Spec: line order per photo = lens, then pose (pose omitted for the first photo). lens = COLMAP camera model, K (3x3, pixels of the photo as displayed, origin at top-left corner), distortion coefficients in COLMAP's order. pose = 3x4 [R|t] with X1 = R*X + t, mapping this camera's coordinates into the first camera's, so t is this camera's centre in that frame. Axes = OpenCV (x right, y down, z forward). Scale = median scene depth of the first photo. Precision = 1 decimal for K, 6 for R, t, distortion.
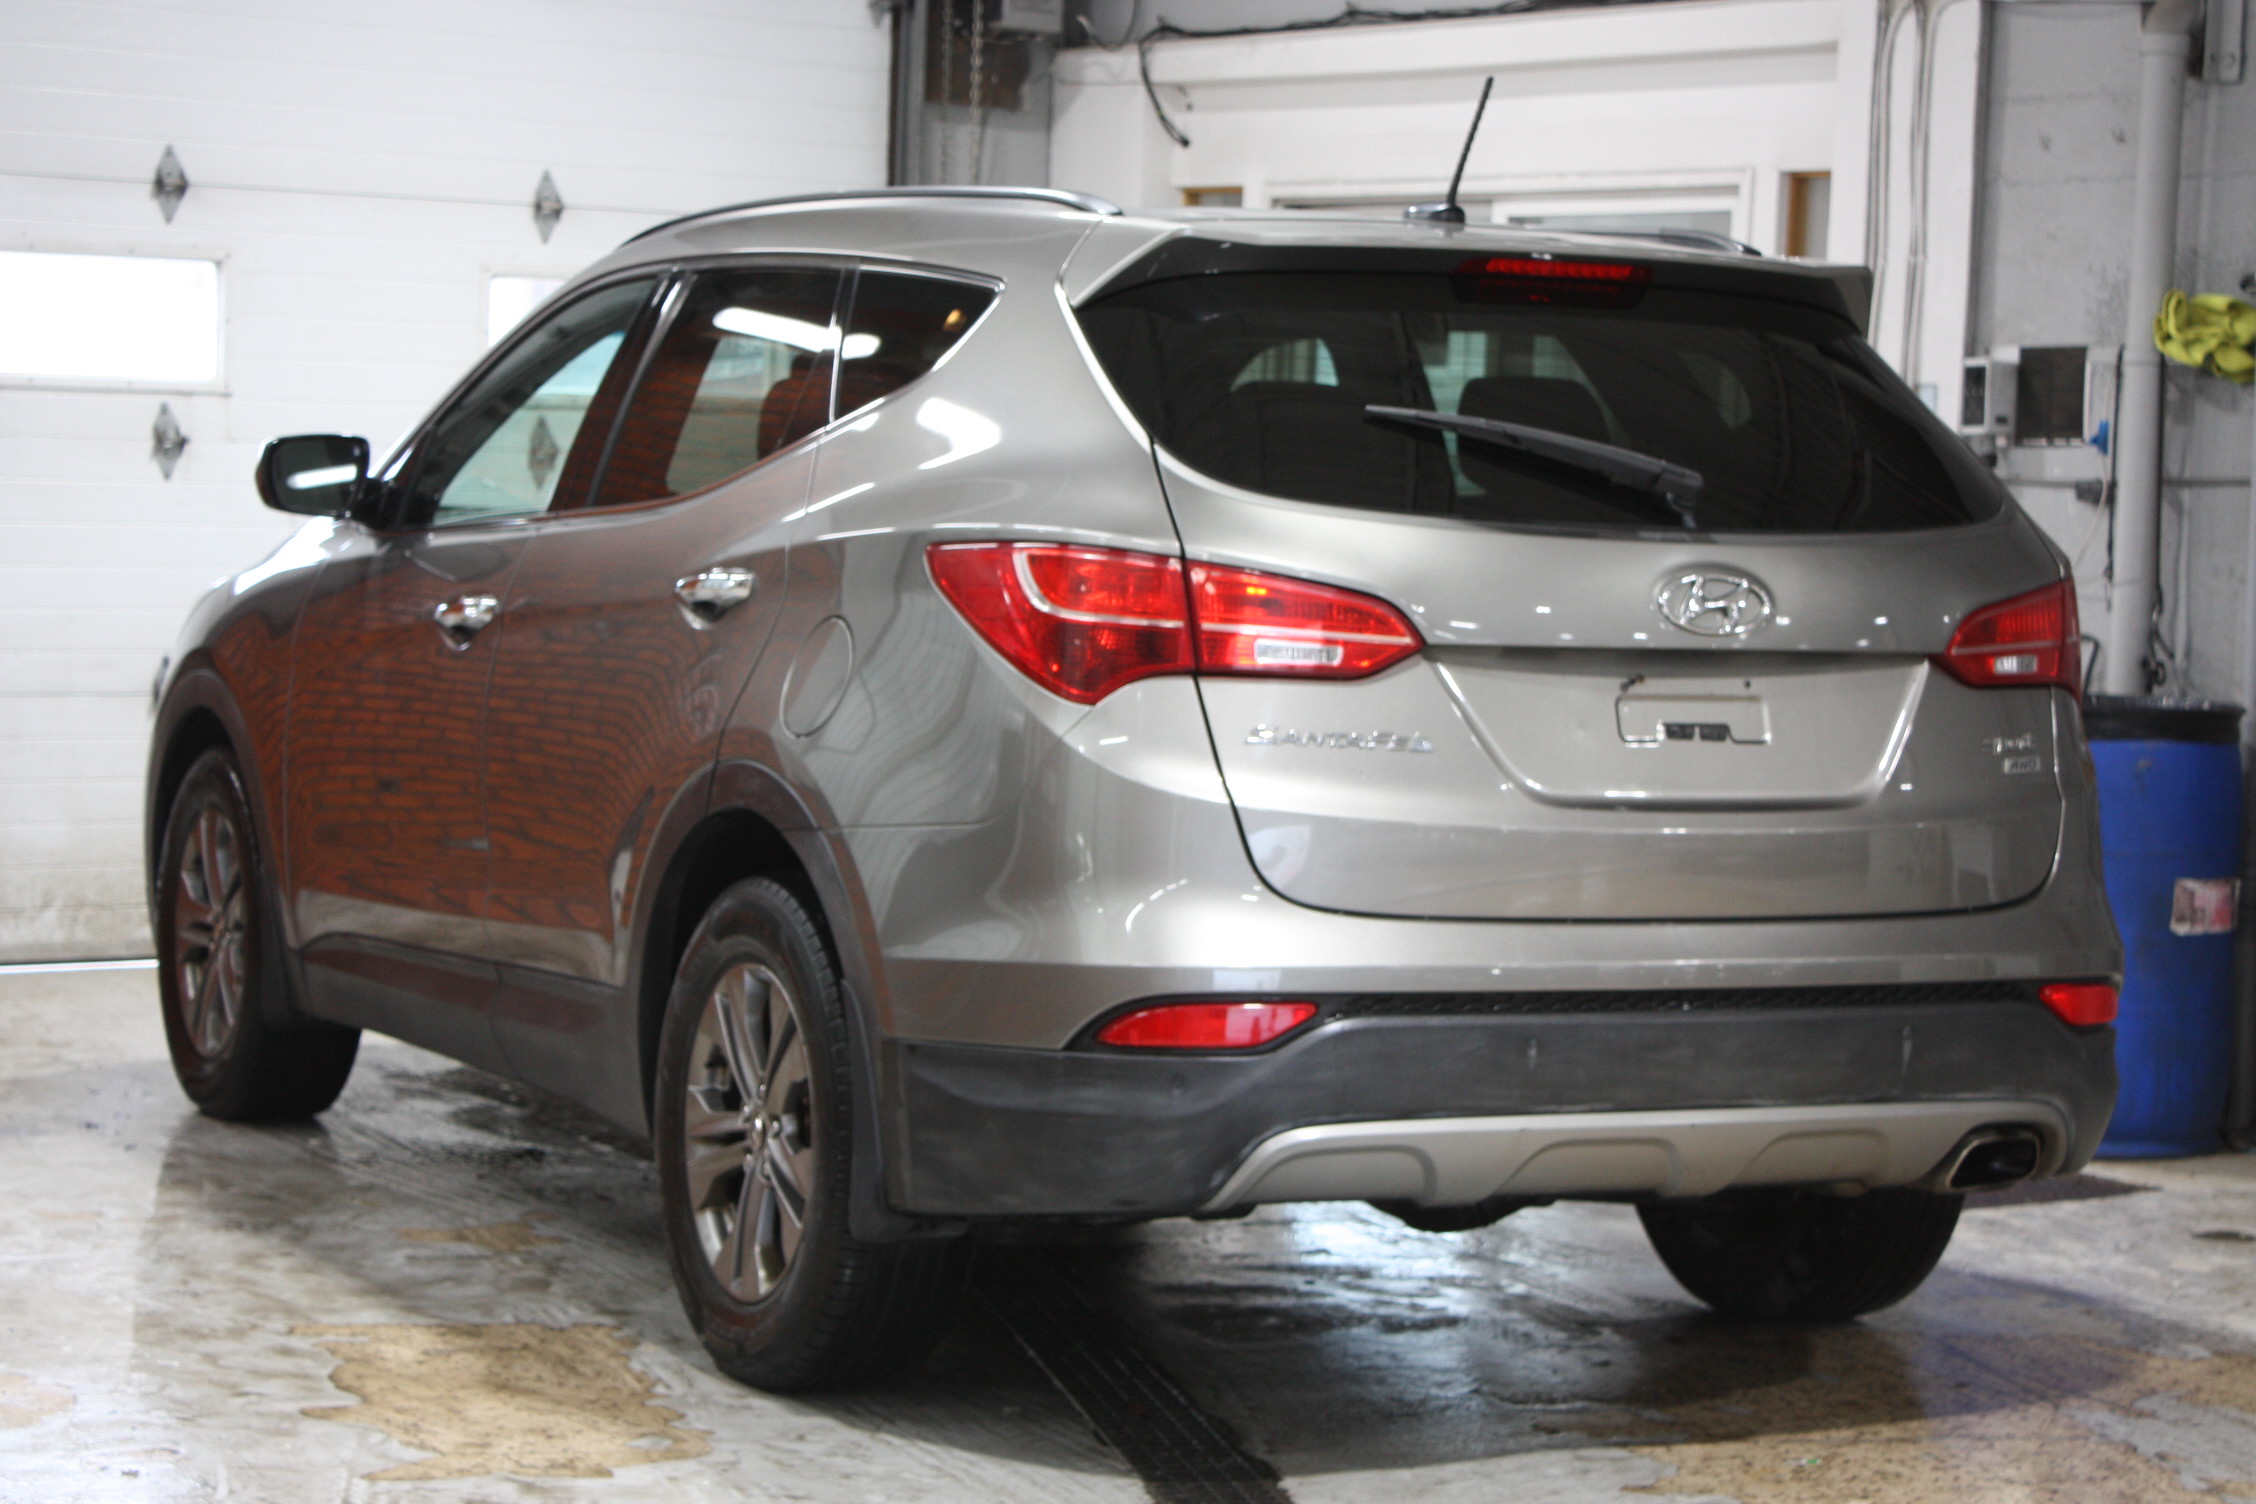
lens RADIAL K [[4787.1, 0, 1138.0], [0, 4787.1, 746.9], [0, 0, 1]] dist [0.072481, 0.000000]
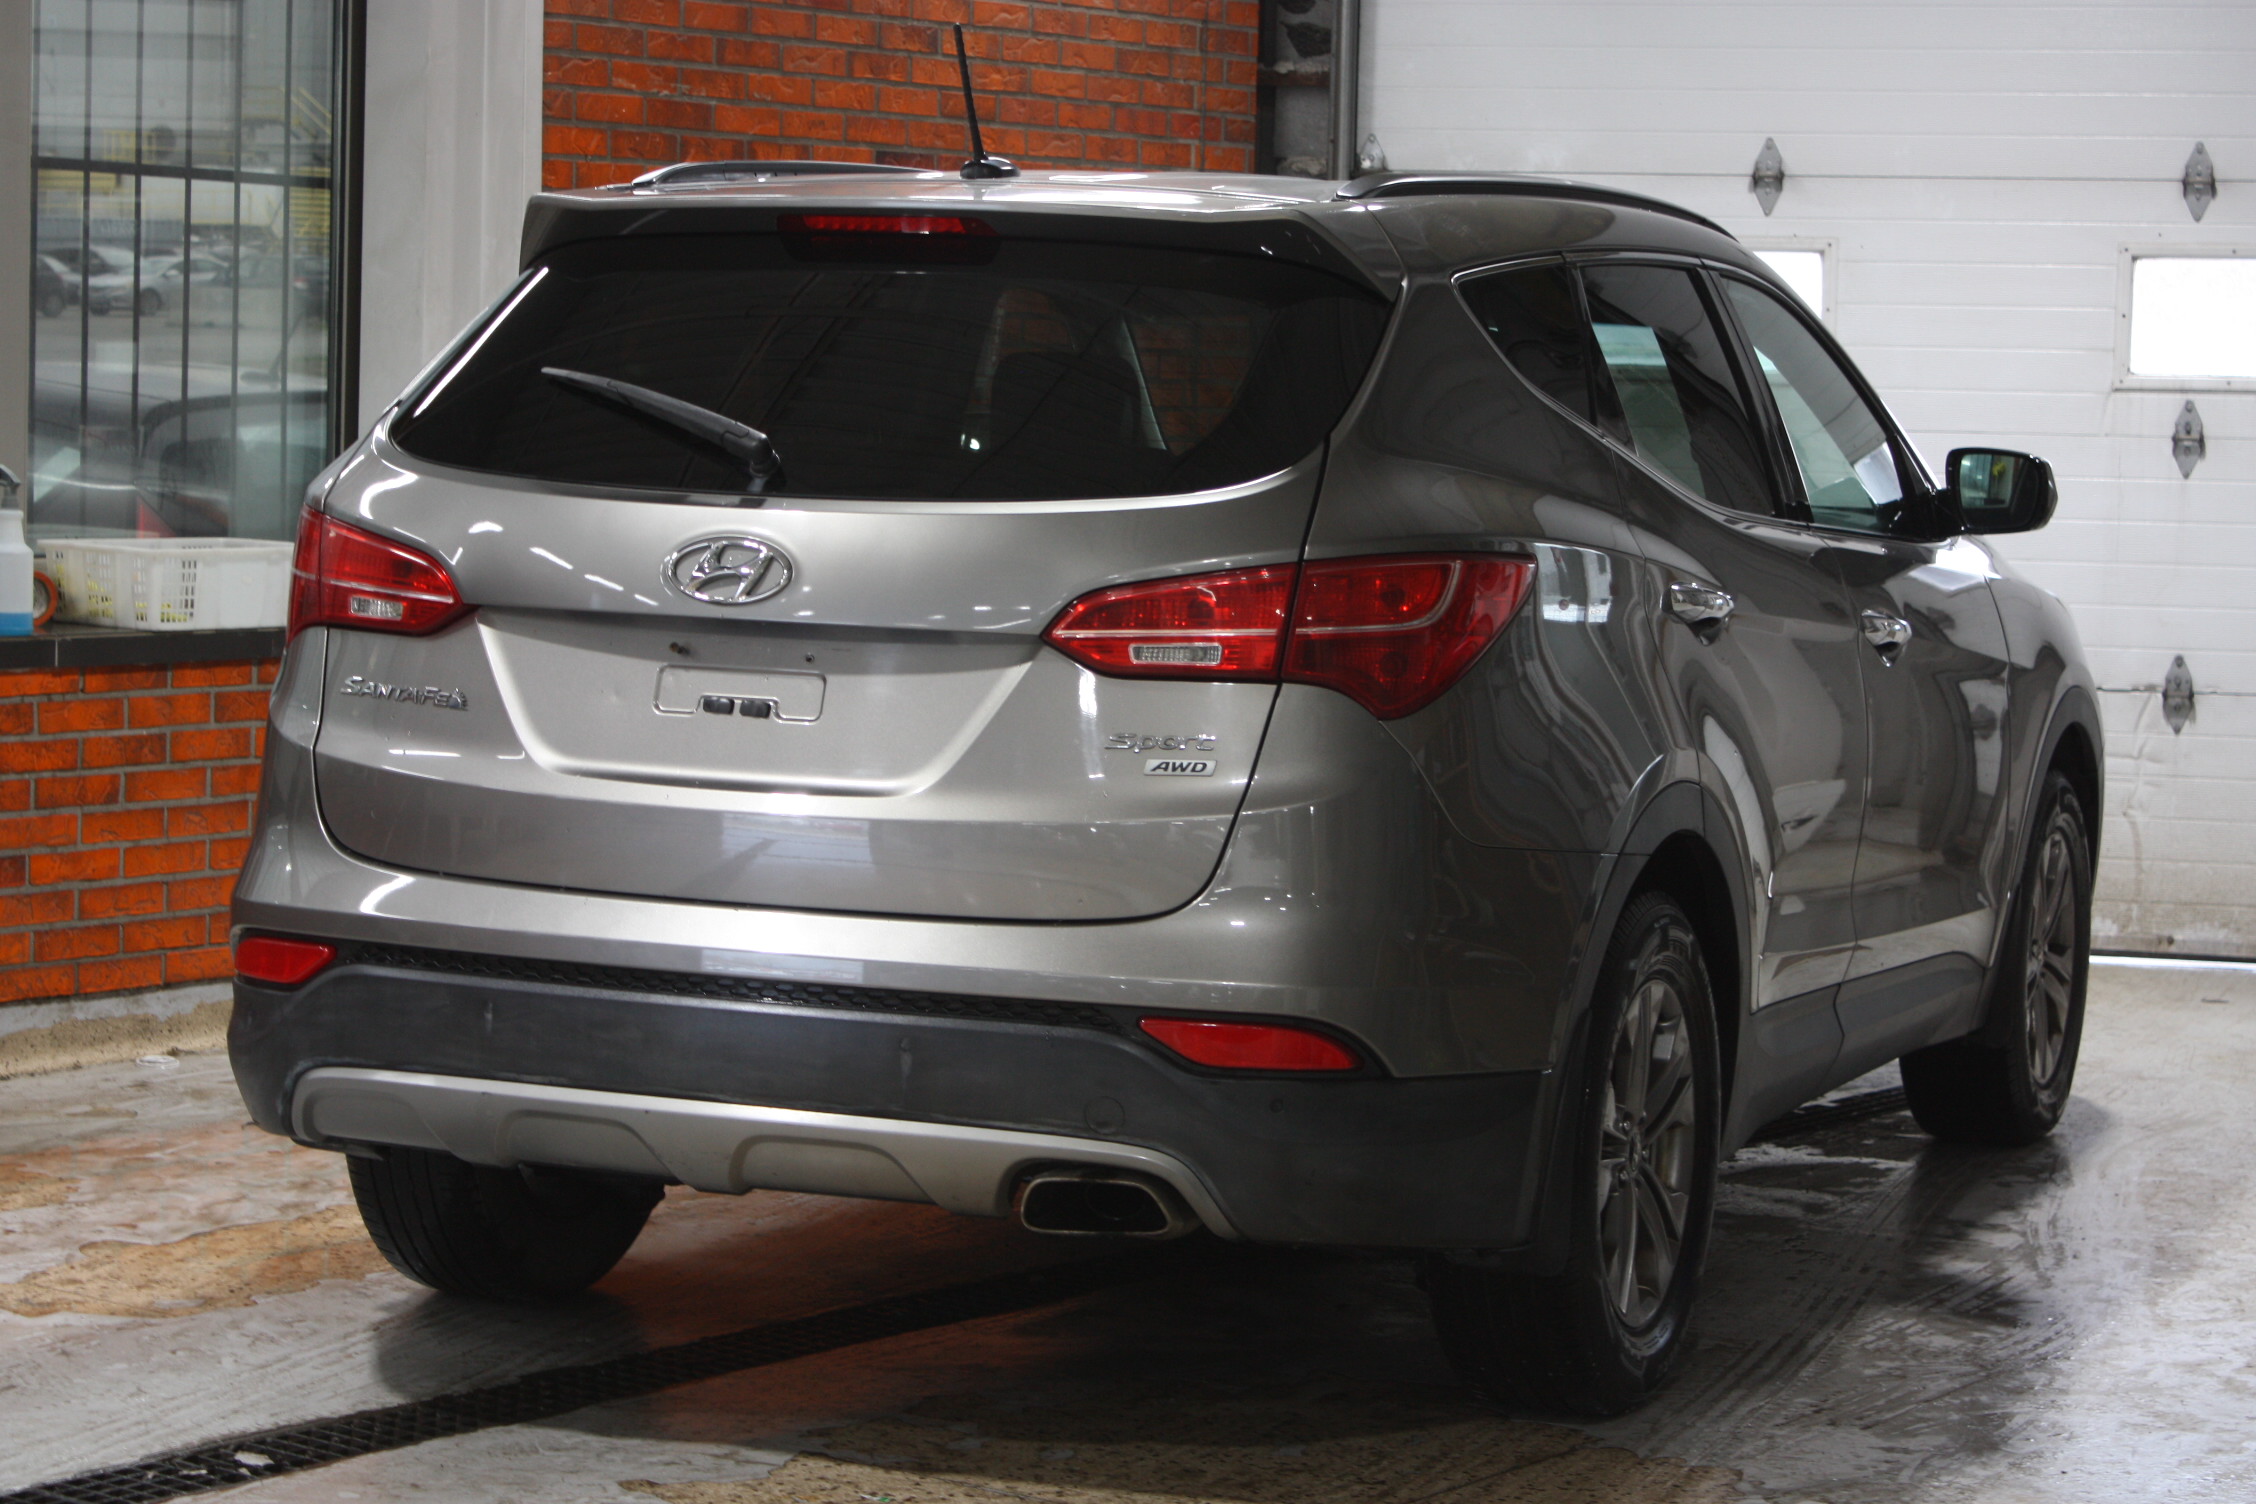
lens RADIAL K [[4787.1, 0, 1137.6], [0, 4787.1, 749.7], [0, 0, 1]] dist [0.072481, 0.000000]
pose [[0.658300, 0.049775, -0.751109, 0.880579], [-0.052006, 0.998435, 0.020584, -0.018174], [0.750957, 0.025511, 0.659858, 0.426763]]
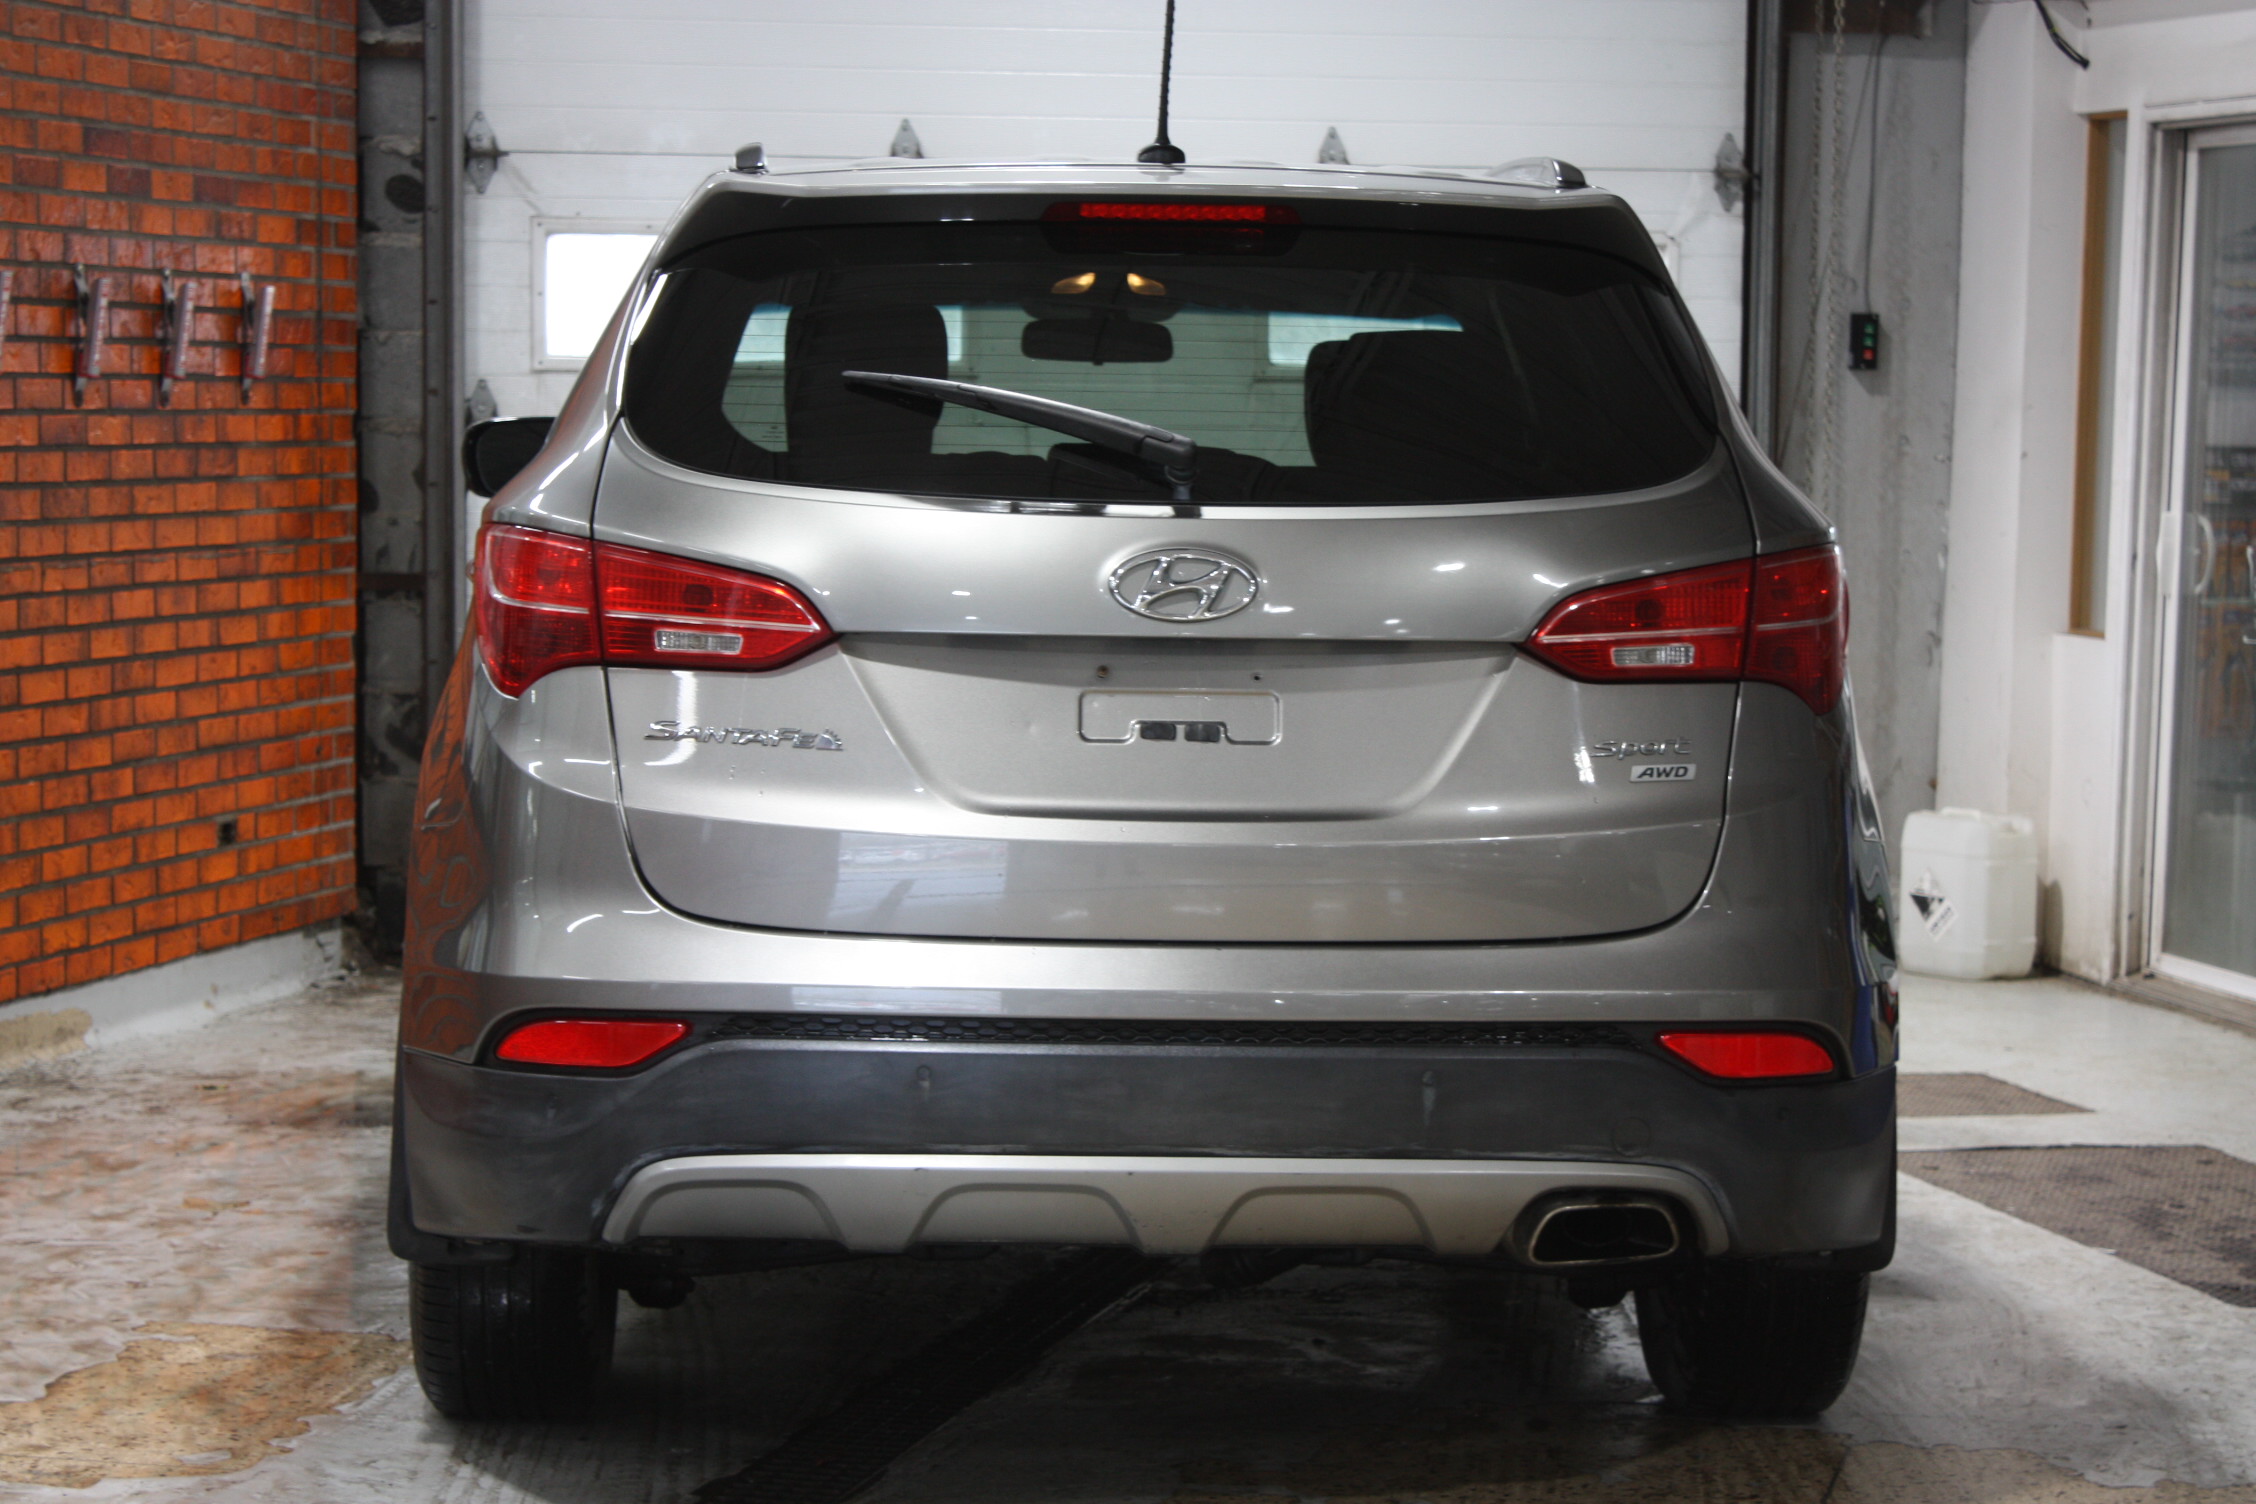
lens RADIAL K [[5199.8, 0, 1140.2], [0, 5199.8, 759.6], [0, 0, 1]] dist [0.055385, 0.000000]
pose [[0.910508, 0.009763, -0.413377, 0.504037], [-0.008995, 0.999952, 0.003805, -0.001436], [0.413394, 0.000253, 0.910552, 0.119804]]
